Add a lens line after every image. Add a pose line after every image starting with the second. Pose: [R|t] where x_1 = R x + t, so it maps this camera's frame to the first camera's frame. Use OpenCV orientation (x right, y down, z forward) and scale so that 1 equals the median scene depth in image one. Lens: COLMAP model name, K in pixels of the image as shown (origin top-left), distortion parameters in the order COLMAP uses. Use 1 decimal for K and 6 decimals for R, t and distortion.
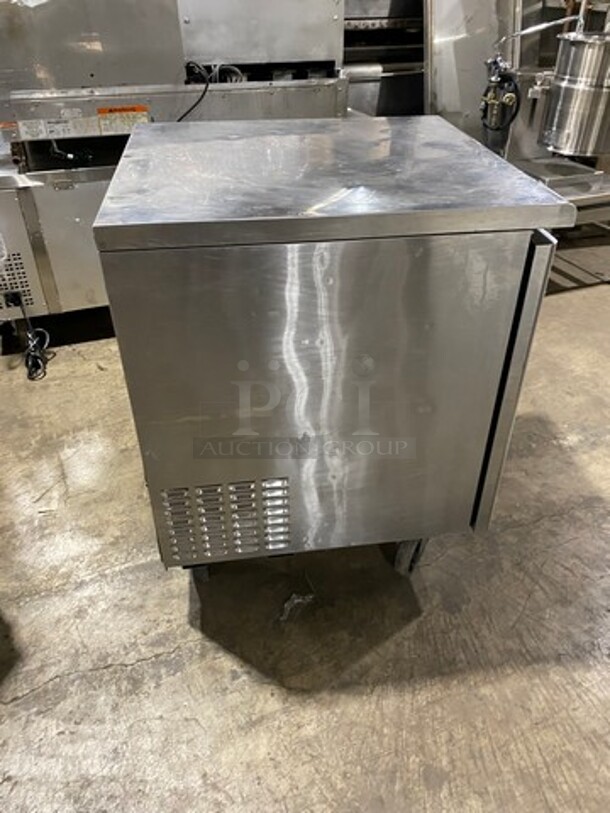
lens RADIAL K [[613.3, 0, 310.0], [0, 613.3, 404.6], [0, 0, 1]] dist [0.010790, 0.000484]
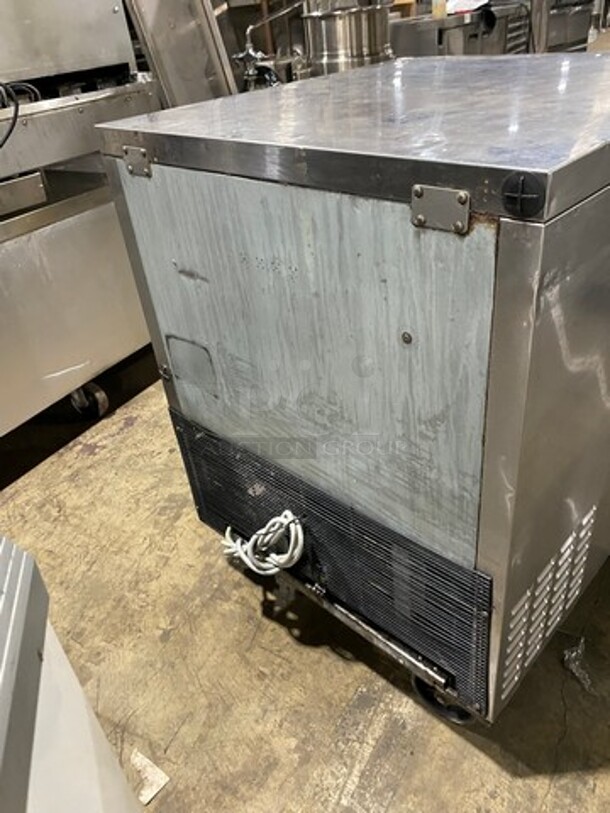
lens RADIAL K [[613.3, 0, 310.0], [0, 613.3, 404.6], [0, 0, 1]] dist [0.010790, 0.000484]
pose [[0.784003, -0.409831, 0.466238, -0.367482], [0.443708, 0.895241, 0.040813, -0.098886], [-0.434122, 0.174876, 0.883717, 0.297790]]
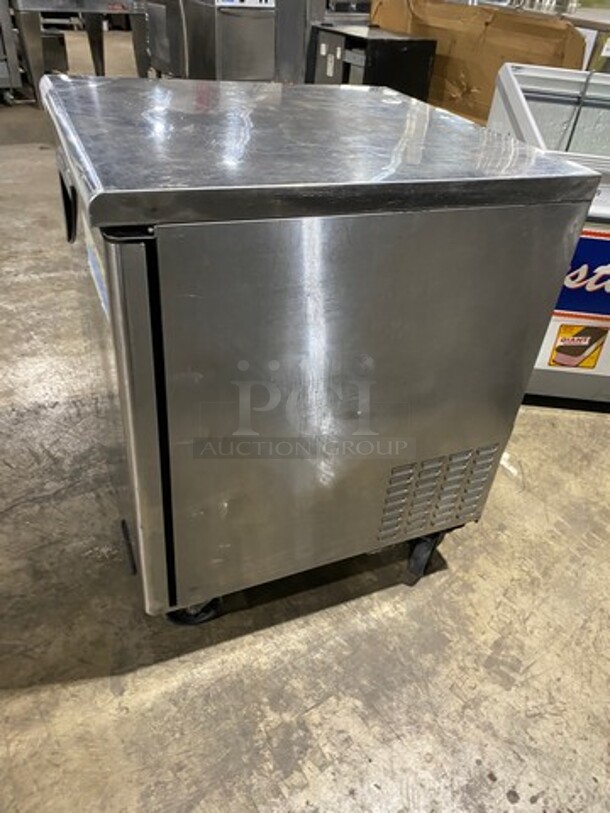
lens RADIAL K [[613.3, 0, 310.0], [0, 613.3, 404.6], [0, 0, 1]] dist [0.010790, 0.000484]
pose [[-0.960211, 0.074491, -0.269159, 0.149340], [-0.233628, 0.313795, 0.920299, -0.654019], [0.153015, 0.946564, -0.283906, 0.974544]]
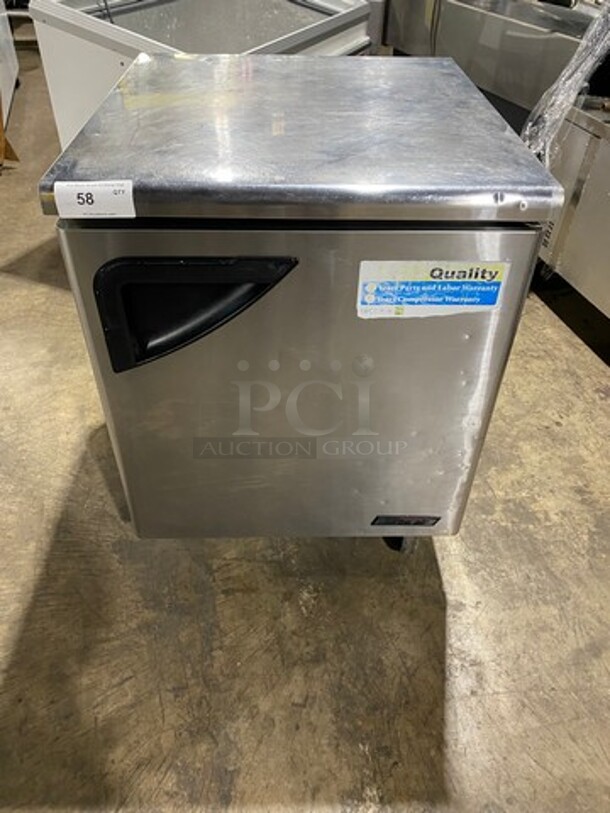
lens RADIAL K [[613.3, 0, 310.0], [0, 613.3, 404.6], [0, 0, 1]] dist [0.010790, 0.000484]
pose [[-0.120070, 0.638889, -0.759871, 0.581282], [-0.591468, 0.568701, 0.571616, -0.407700], [0.797338, 0.518073, 0.309599, 0.578064]]
